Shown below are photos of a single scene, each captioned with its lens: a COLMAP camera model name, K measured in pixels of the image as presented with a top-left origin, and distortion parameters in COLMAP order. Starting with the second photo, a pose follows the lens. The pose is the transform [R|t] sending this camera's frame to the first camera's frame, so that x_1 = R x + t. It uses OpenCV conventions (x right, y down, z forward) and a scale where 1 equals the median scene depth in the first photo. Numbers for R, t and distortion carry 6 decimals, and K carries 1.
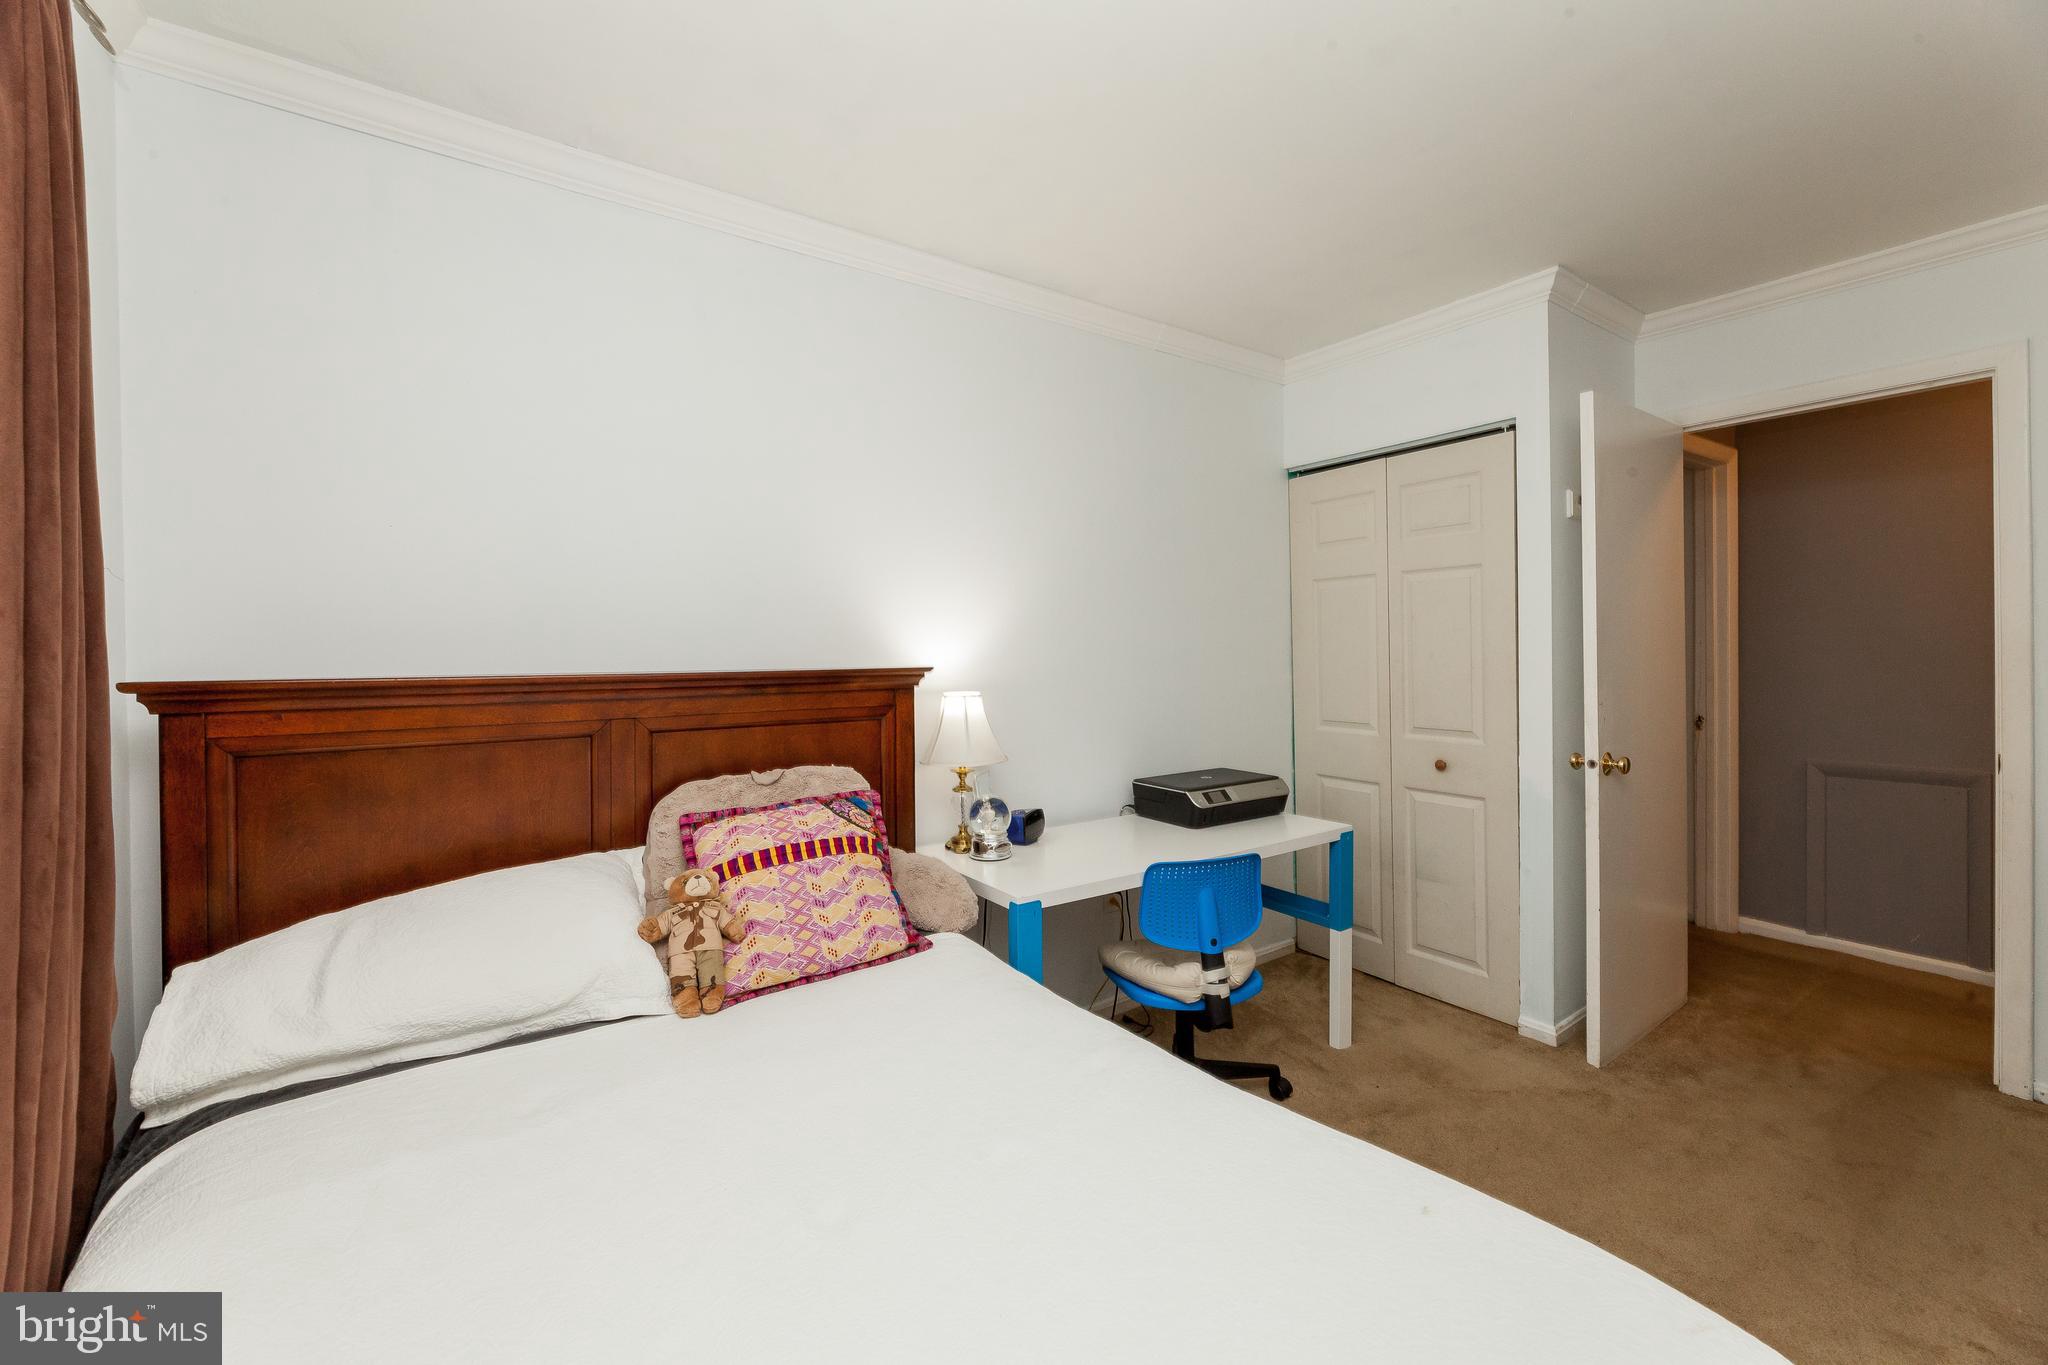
lens RADIAL K [[837.3, 0, 1024.6], [0, 837.3, 671.5], [0, 0, 1]] dist [-0.002308, -0.000891]
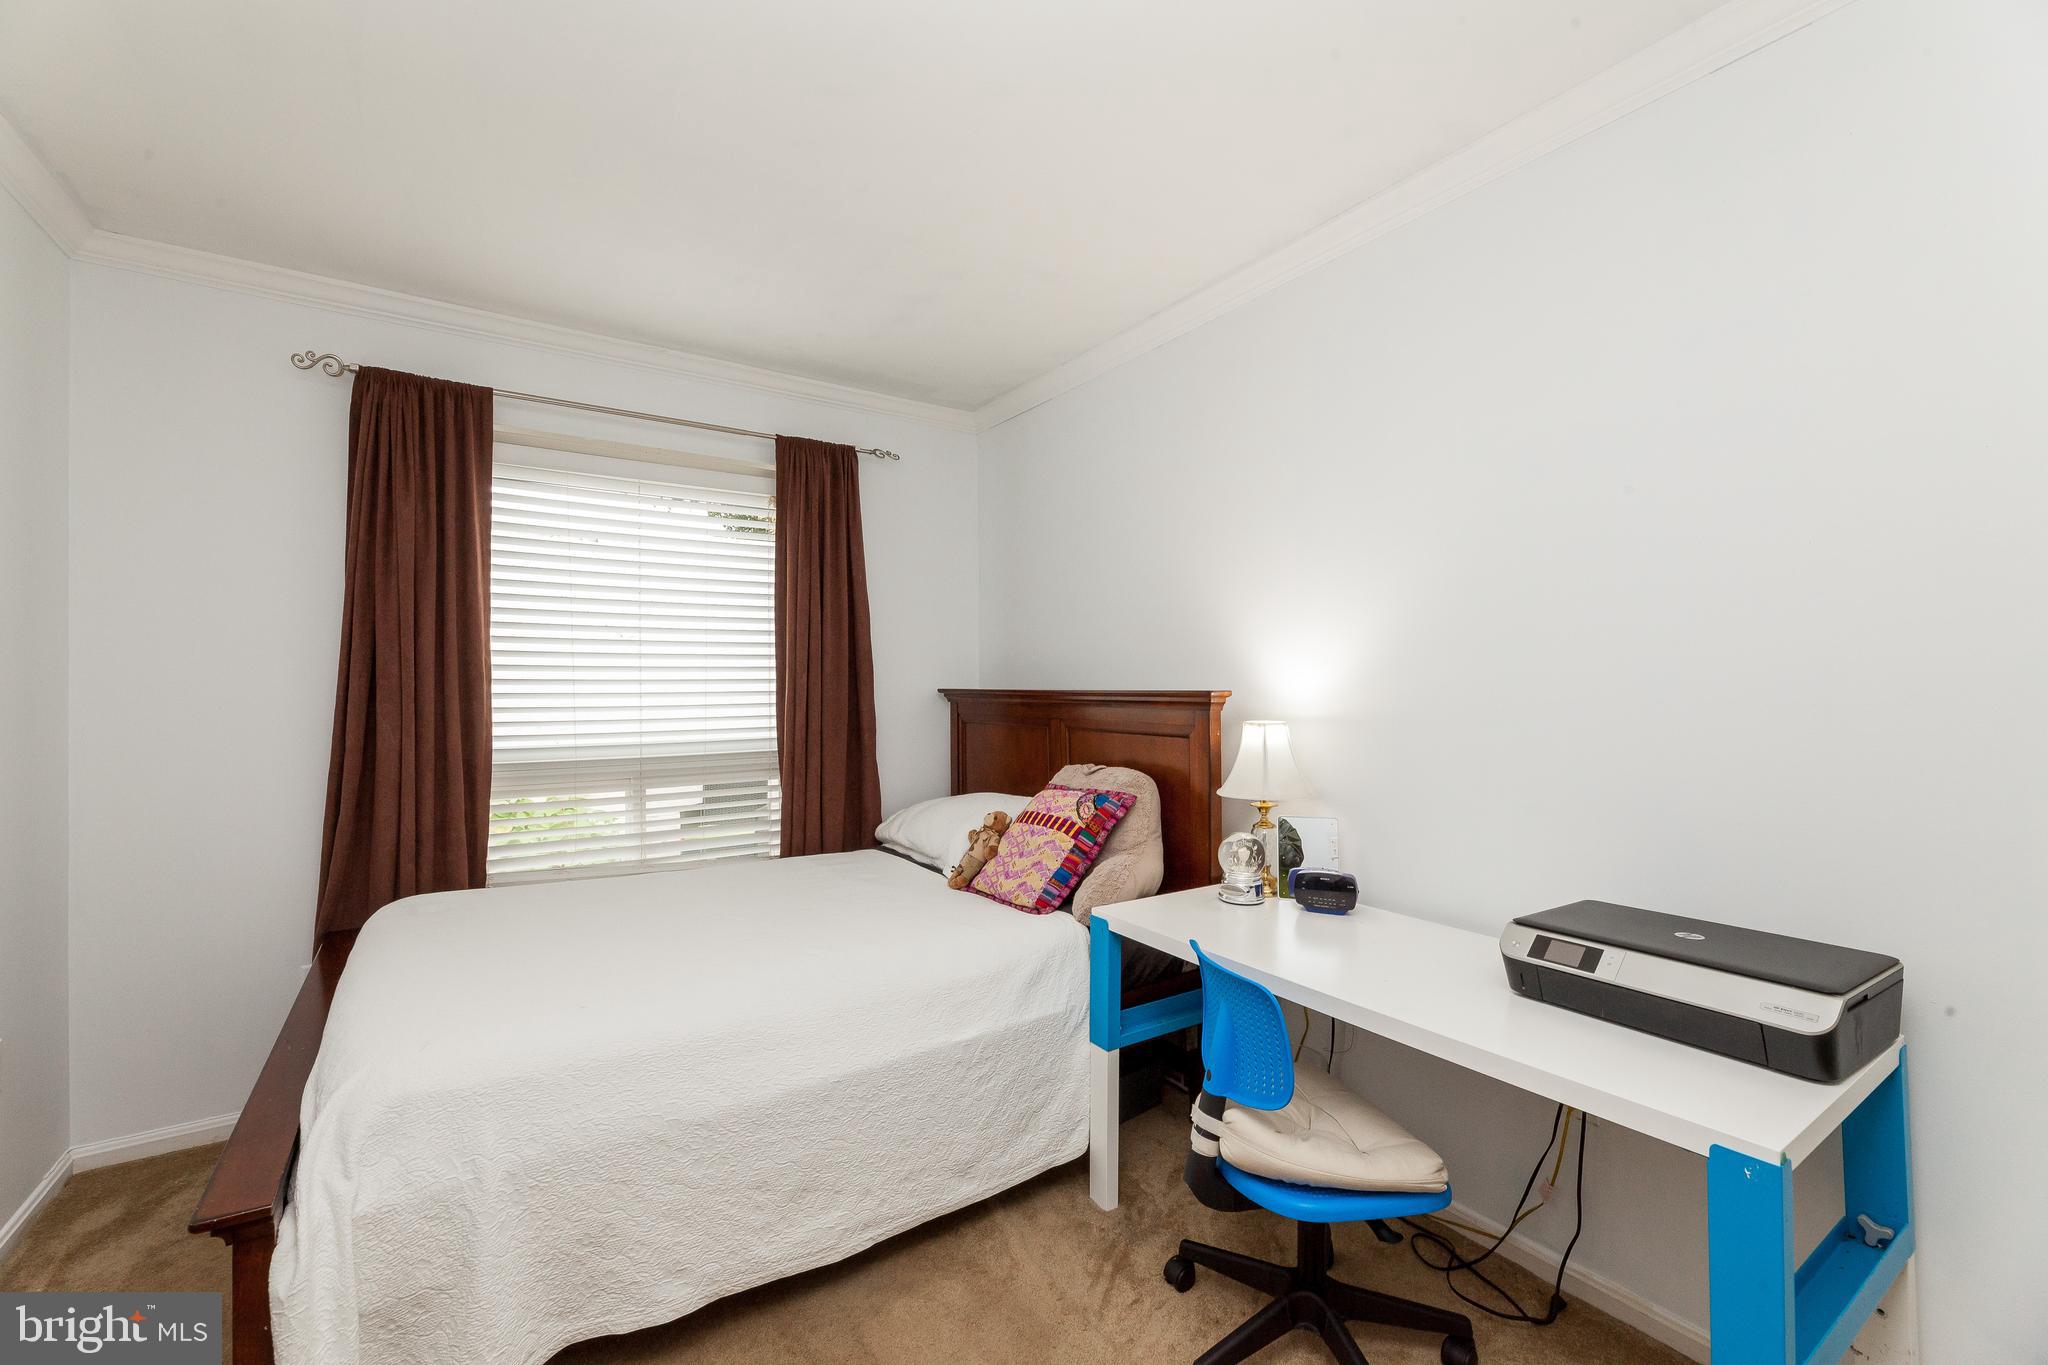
lens RADIAL K [[837.3, 0, 1024.6], [0, 837.3, 671.5], [0, 0, 1]] dist [-0.002308, -0.000891]
pose [[-0.023720, -0.002894, -0.999714, 1.159947], [-0.012739, 0.999915, -0.002592, -0.028705], [0.999637, 0.012674, -0.023754, 1.027021]]
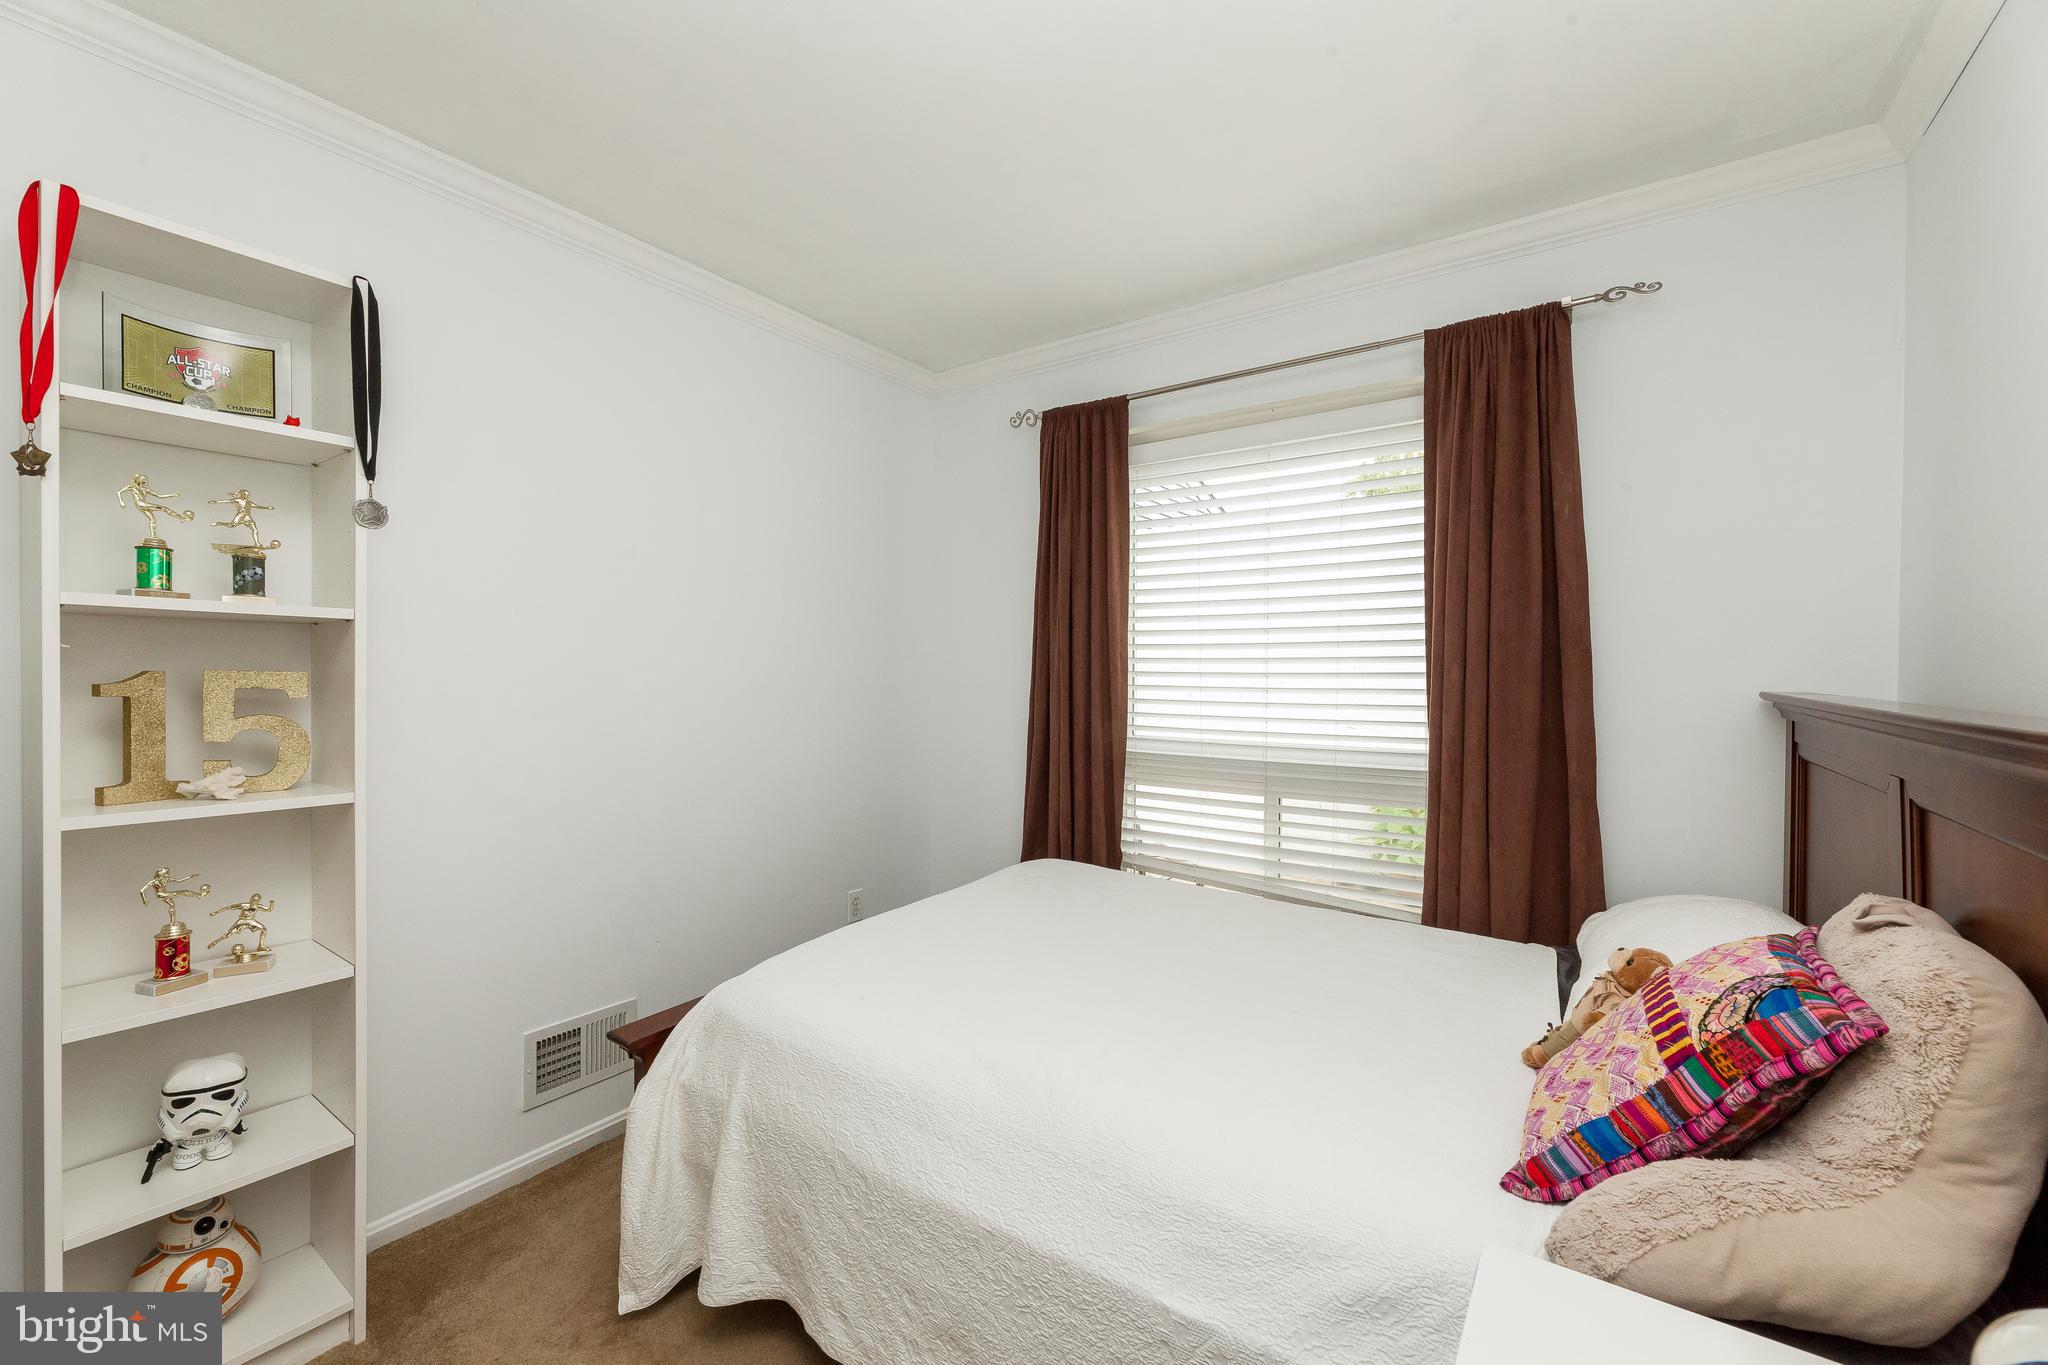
lens RADIAL K [[837.3, 0, 1024.6], [0, 837.3, 671.5], [0, 0, 1]] dist [-0.002308, -0.000891]
pose [[-0.944138, 0.012393, -0.329317, 0.400348], [0.004593, 0.999690, 0.024454, -0.046791], [0.329518, 0.021575, -0.943903, 1.460846]]
